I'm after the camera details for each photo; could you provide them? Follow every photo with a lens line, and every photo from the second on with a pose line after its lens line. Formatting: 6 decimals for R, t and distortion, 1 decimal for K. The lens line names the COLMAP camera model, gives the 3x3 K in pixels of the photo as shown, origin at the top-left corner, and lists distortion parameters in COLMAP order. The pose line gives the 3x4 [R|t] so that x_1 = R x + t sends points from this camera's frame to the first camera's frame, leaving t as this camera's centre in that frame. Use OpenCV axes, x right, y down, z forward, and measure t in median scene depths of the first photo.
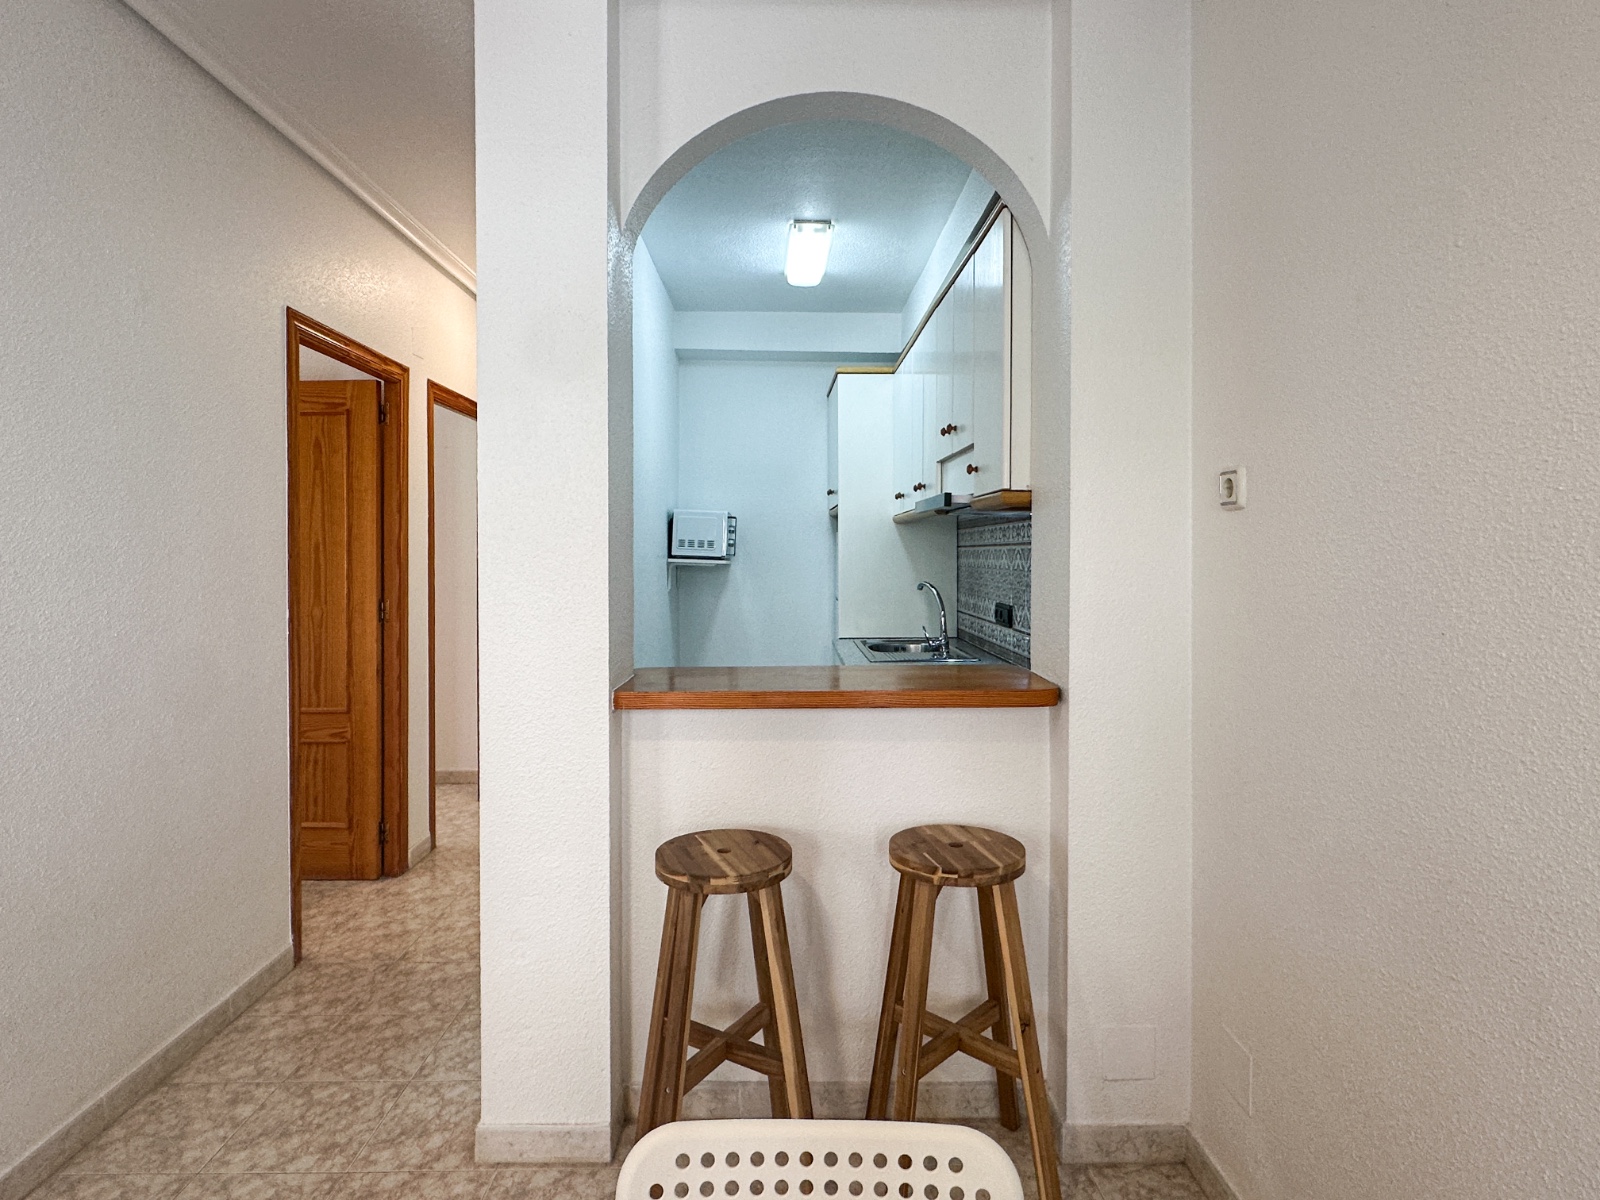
lens RADIAL K [[856.1, 0, 800.9], [0, 856.1, 564.1], [0, 0, 1]] dist [-0.000578, 0.000127]
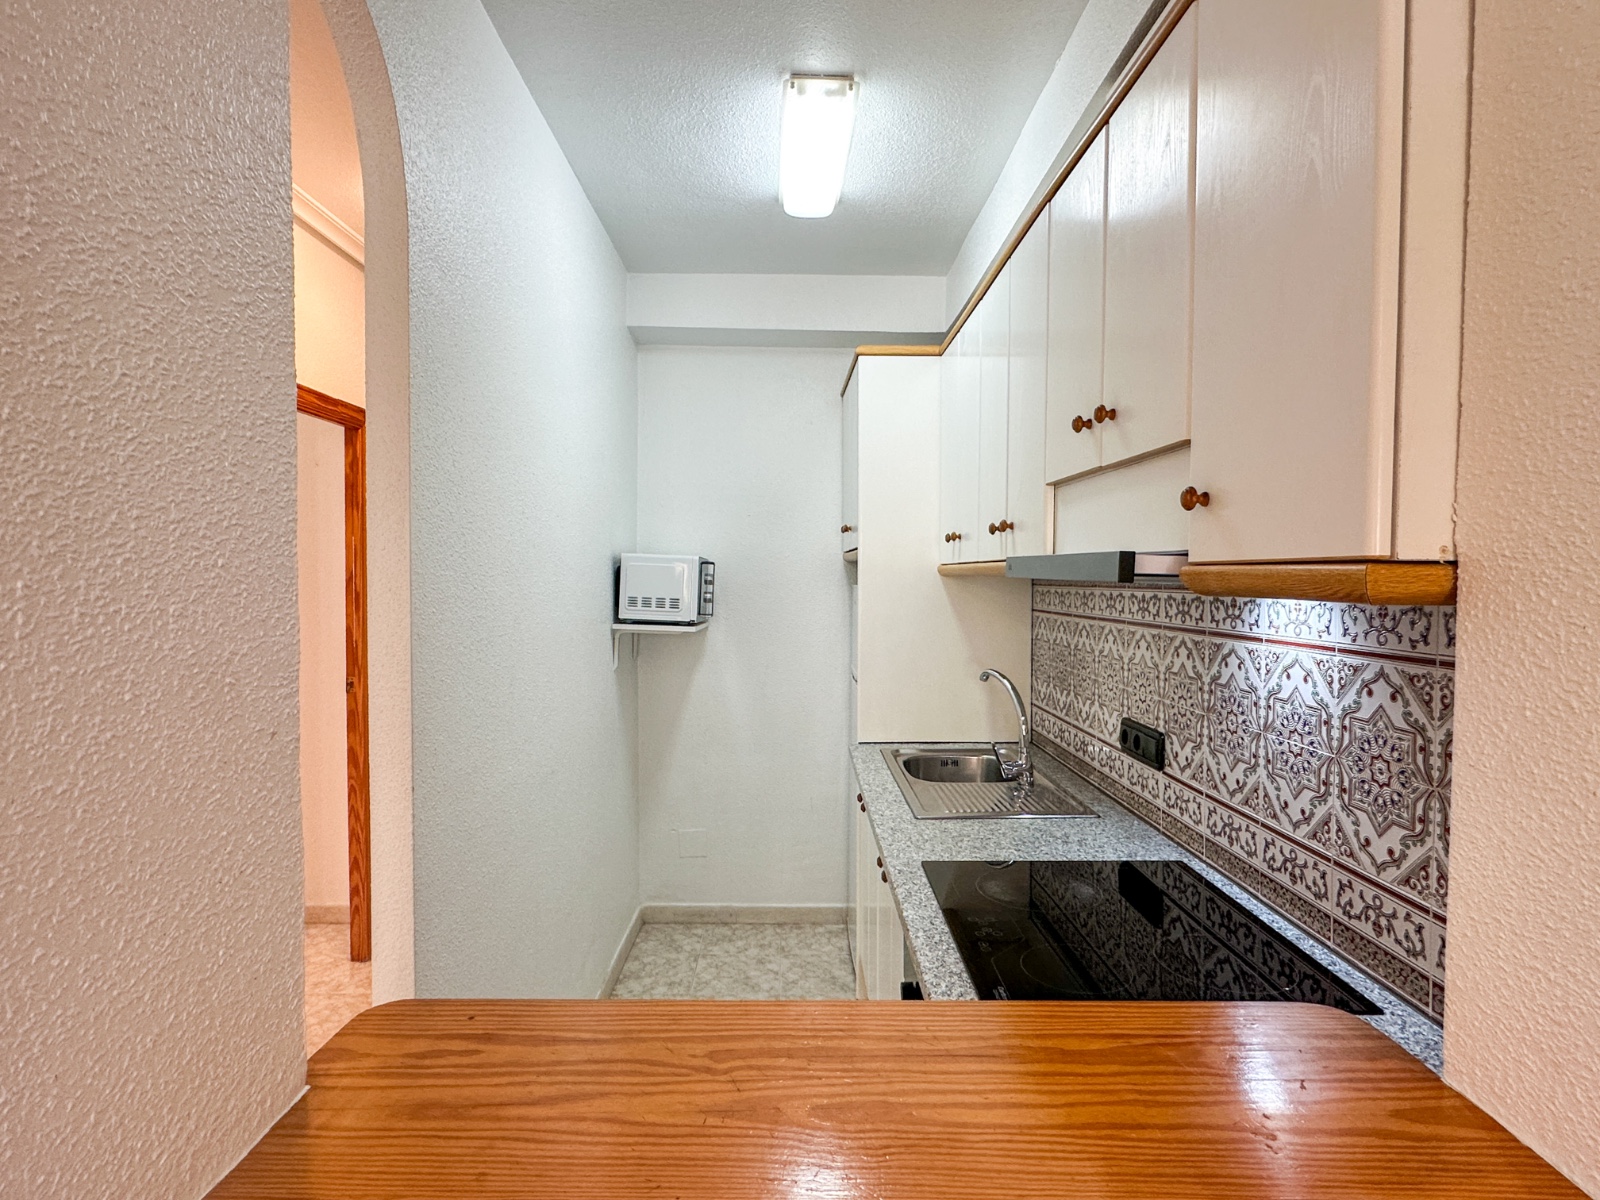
lens RADIAL K [[845.8, 0, 798.5], [0, 845.8, 601.3], [0, 0, 1]] dist [-0.002030, 0.000608]
pose [[0.999918, 0.004071, -0.012106, 0.004620], [-0.003895, 0.999887, 0.014543, -0.037959], [0.012164, -0.014495, 0.999821, 0.336005]]
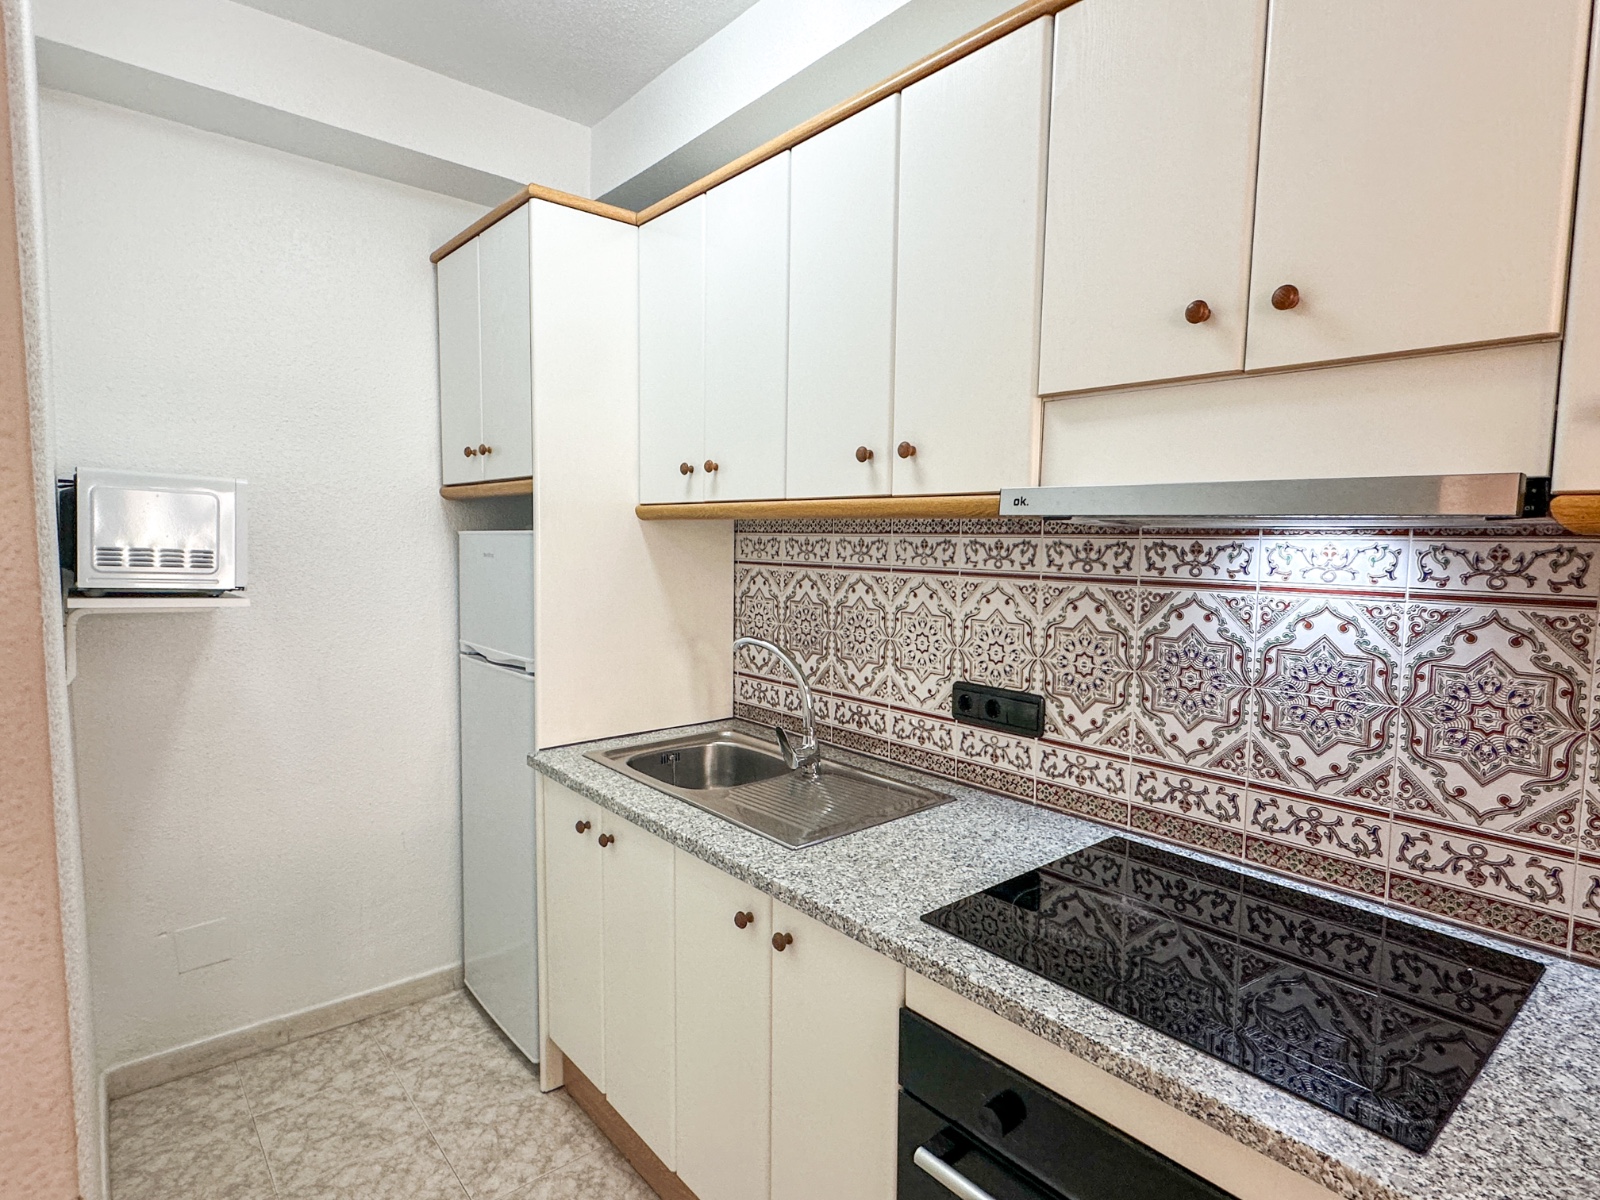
lens RADIAL K [[845.8, 0, 798.5], [0, 845.8, 601.3], [0, 0, 1]] dist [-0.002030, 0.000608]
pose [[0.776176, -0.037229, 0.629416, -0.149136], [-0.004664, 0.997889, 0.064776, -0.032492], [-0.630499, -0.053213, 0.774364, 0.551638]]
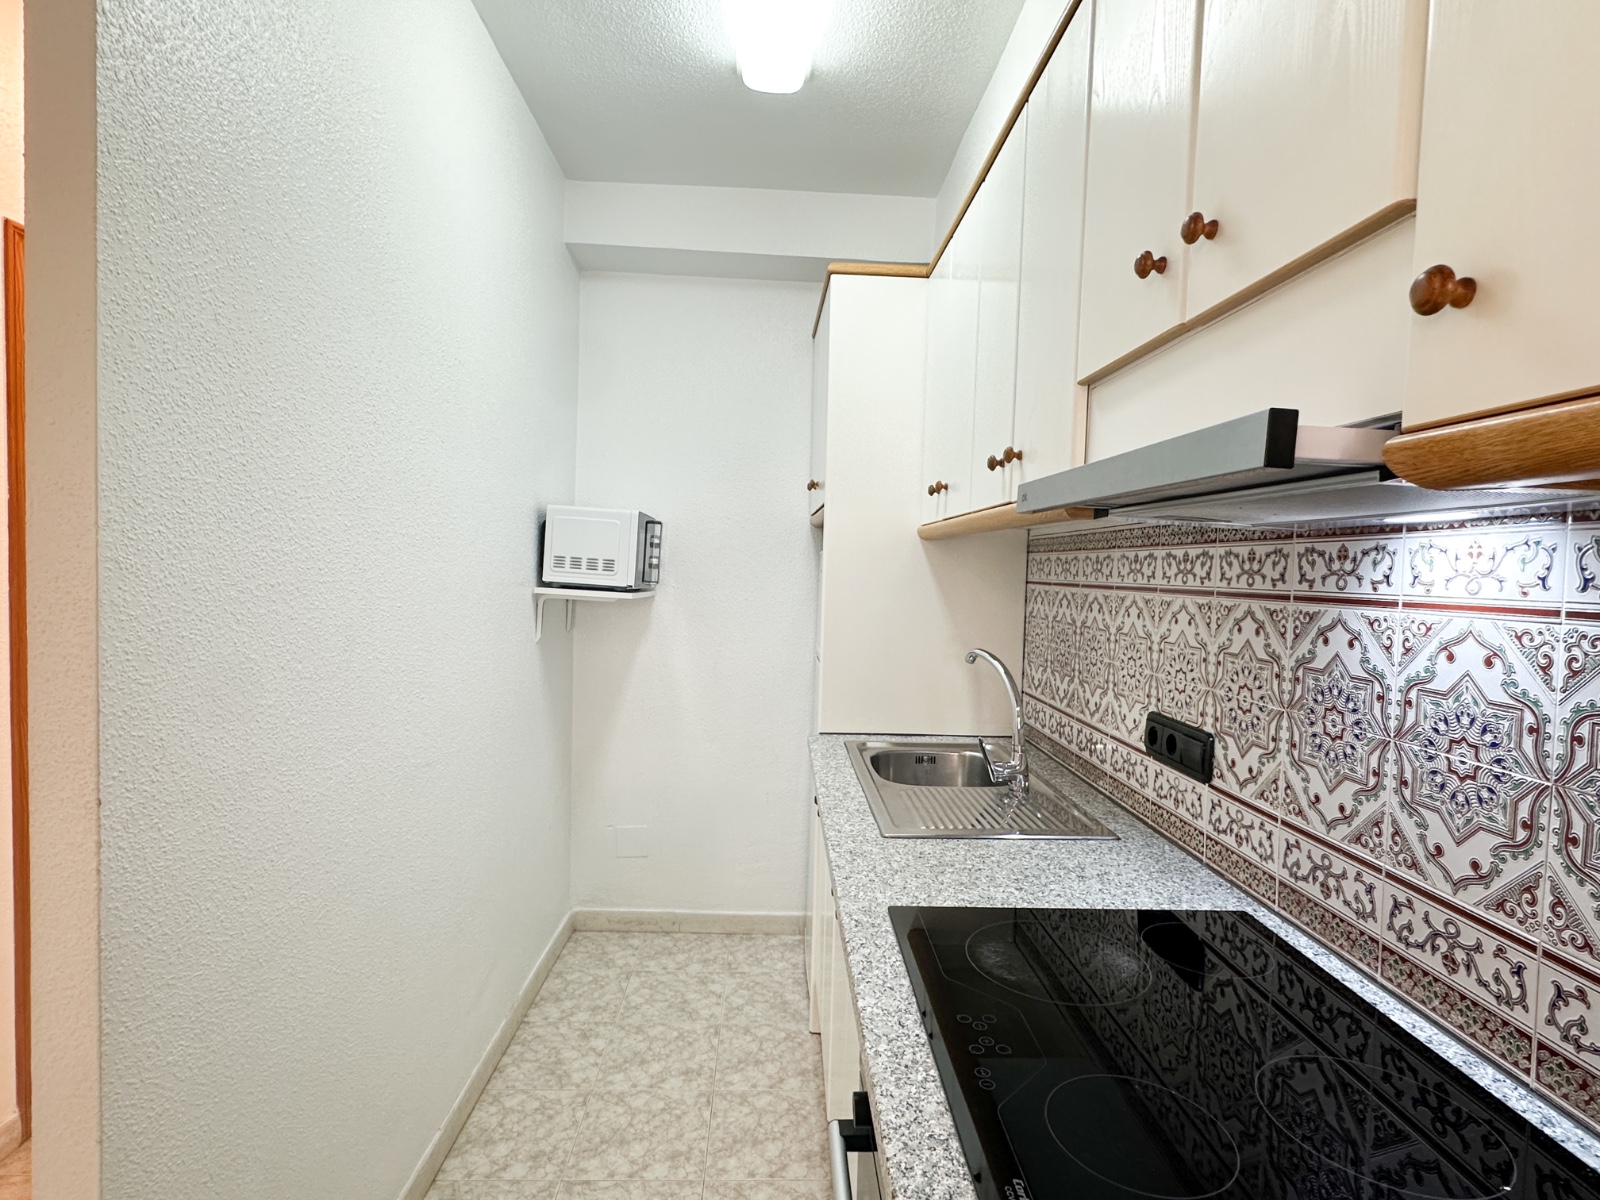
lens RADIAL K [[815.2, 0, 800.0], [0, 815.2, 600.0], [0, 0, 1]] dist [-0.001763, -0.000278]
pose [[0.999478, 0.029009, 0.014211, 0.021869], [-0.029383, 0.999208, 0.026837, -0.019638], [-0.013422, -0.027241, 0.999539, 0.464105]]
